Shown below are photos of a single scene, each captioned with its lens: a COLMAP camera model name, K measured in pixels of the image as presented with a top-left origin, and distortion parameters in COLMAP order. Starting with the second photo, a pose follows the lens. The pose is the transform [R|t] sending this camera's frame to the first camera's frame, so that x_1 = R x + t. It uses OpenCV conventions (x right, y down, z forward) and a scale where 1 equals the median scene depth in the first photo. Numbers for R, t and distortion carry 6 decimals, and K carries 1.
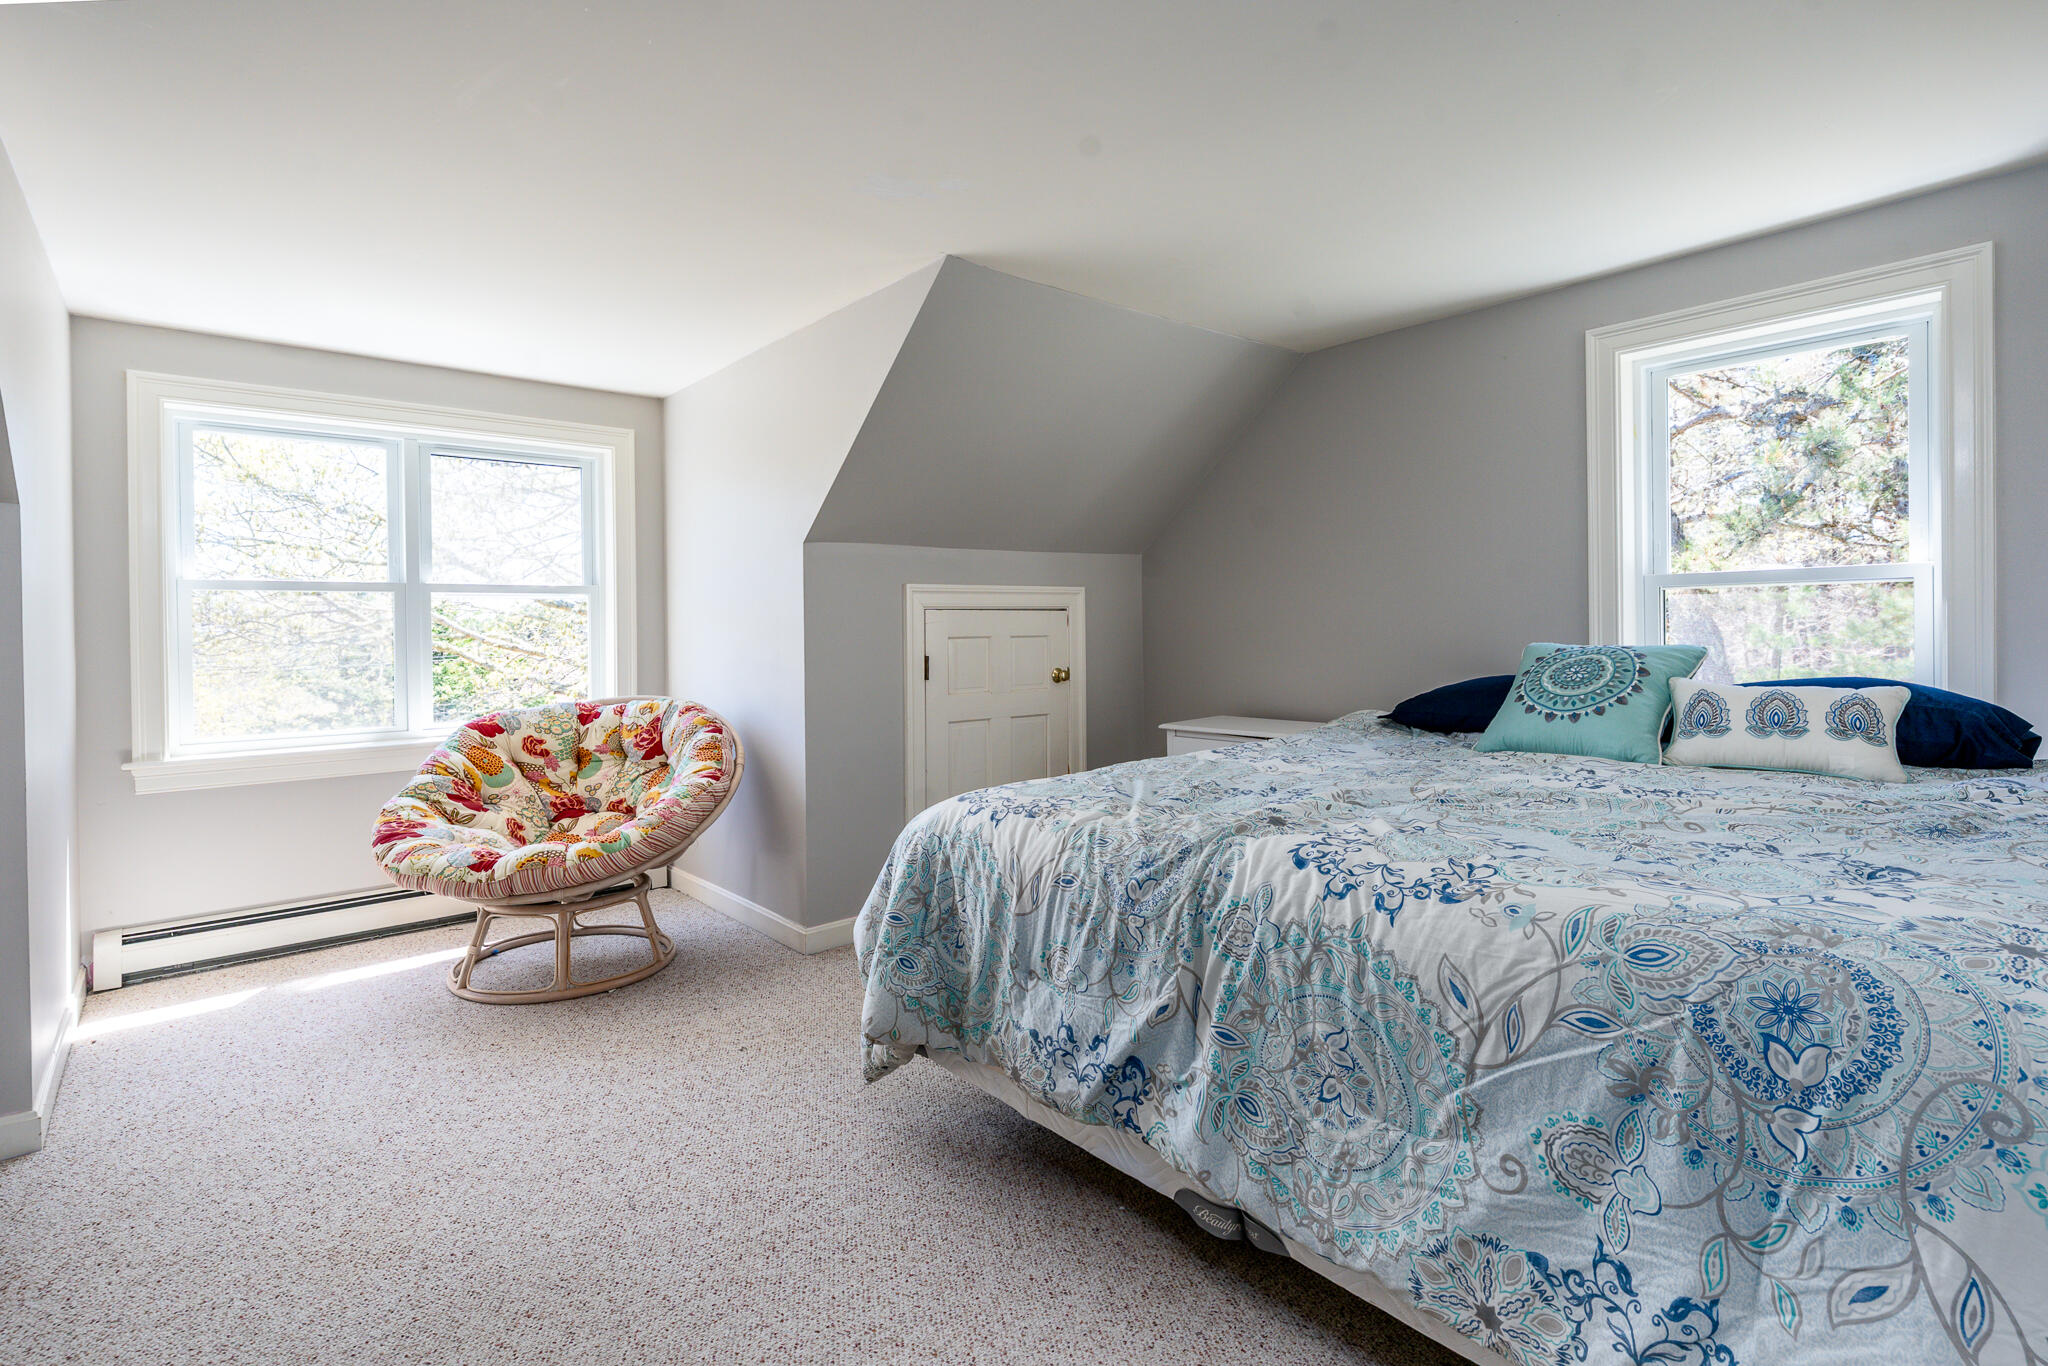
lens RADIAL K [[975.6, 0, 1021.2], [0, 975.6, 630.5], [0, 0, 1]] dist [0.000161, -0.000111]
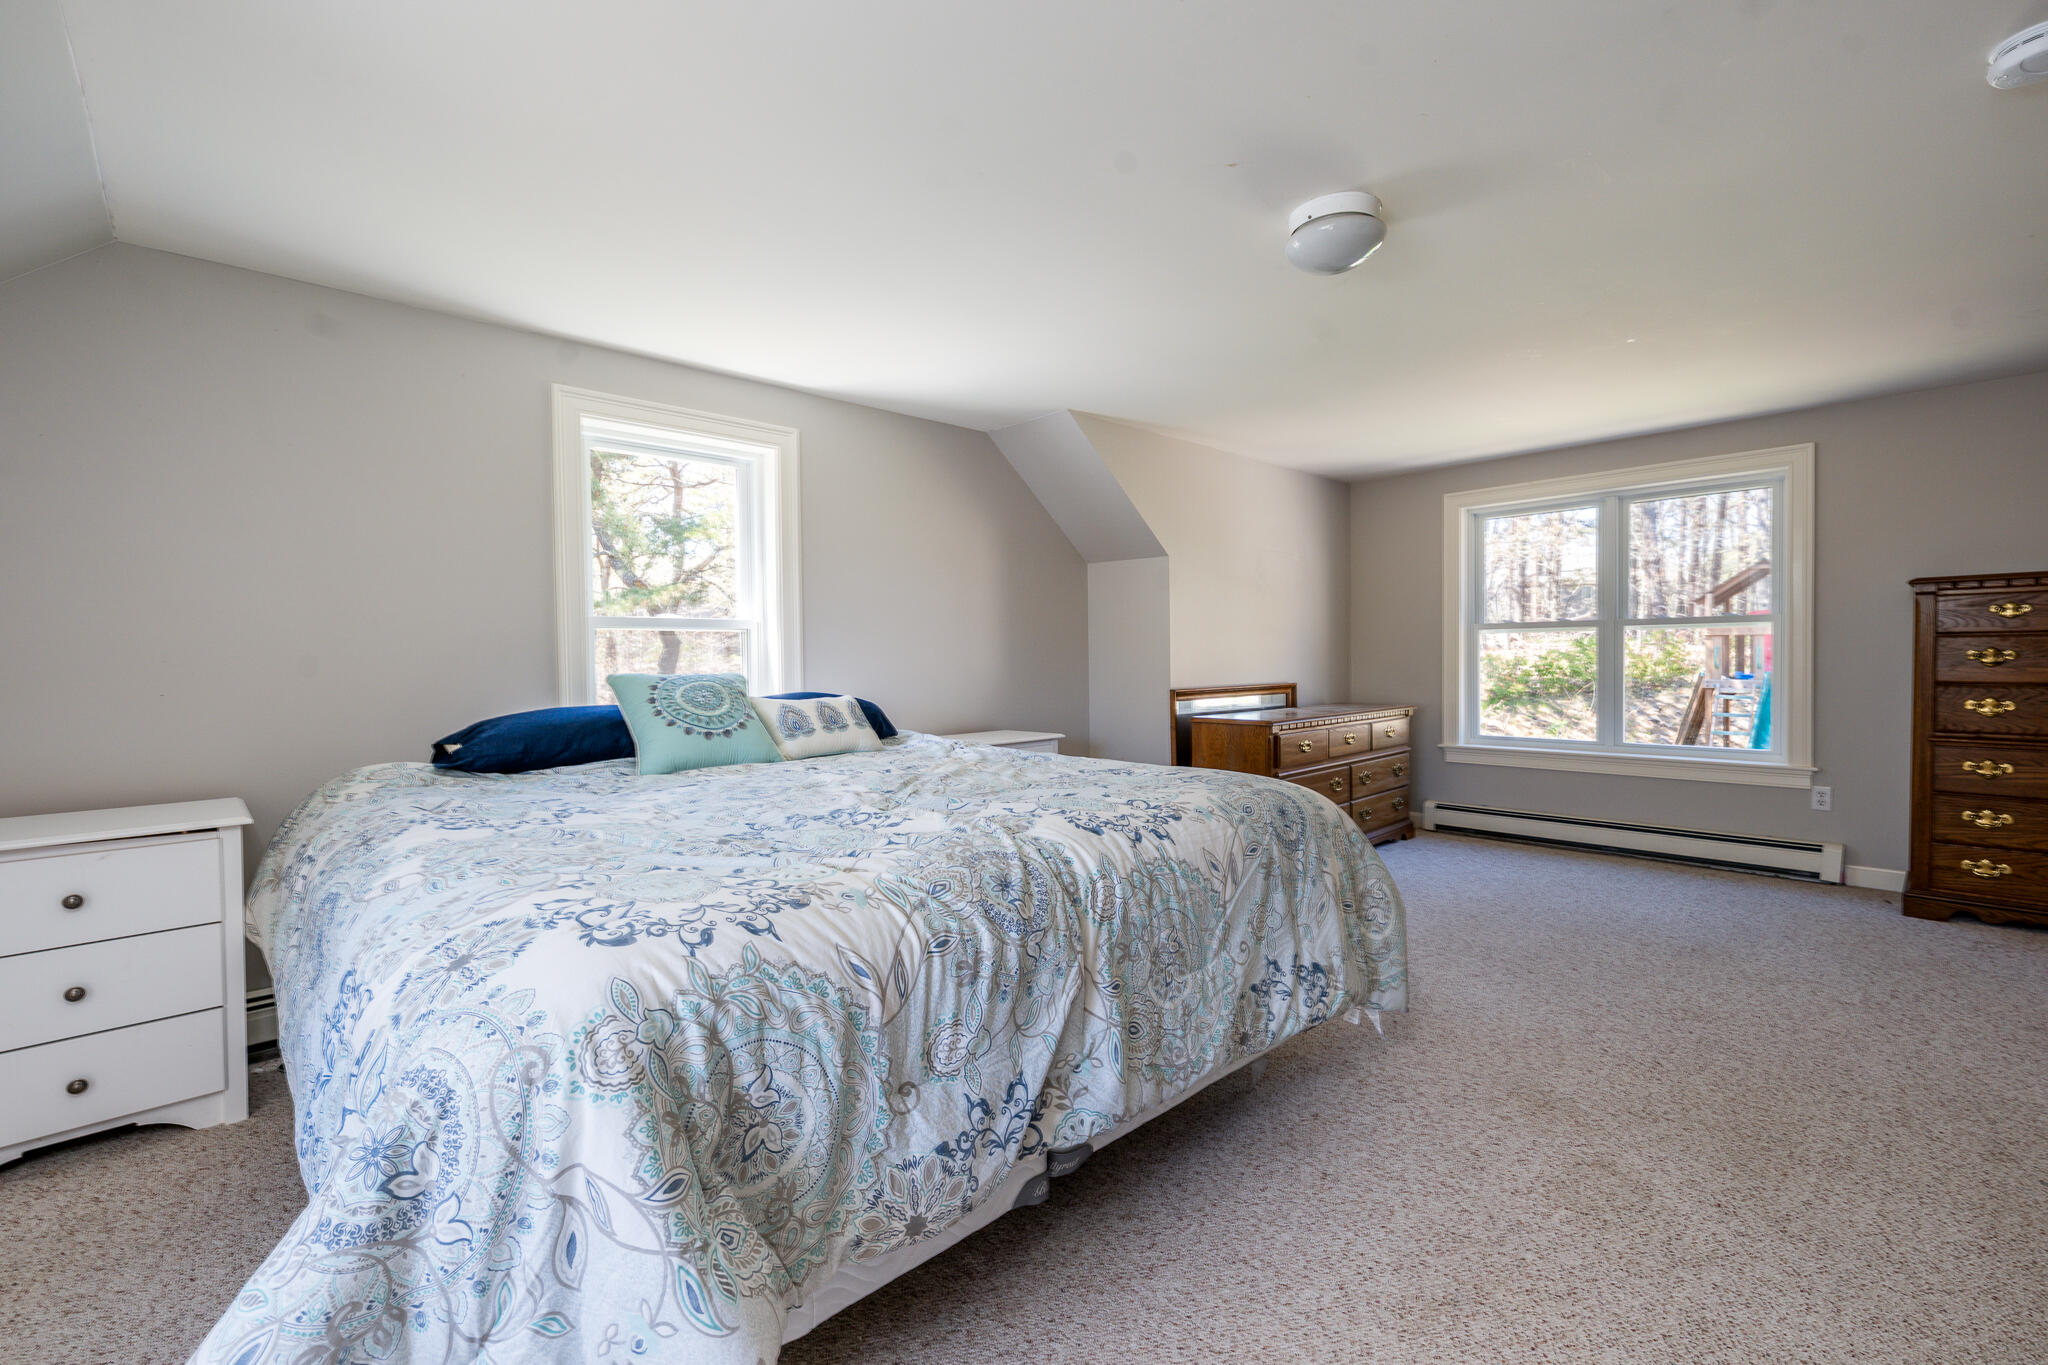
lens RADIAL K [[859.9, 0, 1021.3], [0, 859.9, 674.9], [0, 0, 1]] dist [-0.002344, -0.000717]
pose [[-0.044979, -0.004398, 0.998978, -0.724003], [0.013584, 0.999895, 0.005013, 0.026128], [-0.998896, 0.013796, -0.044915, 1.012808]]
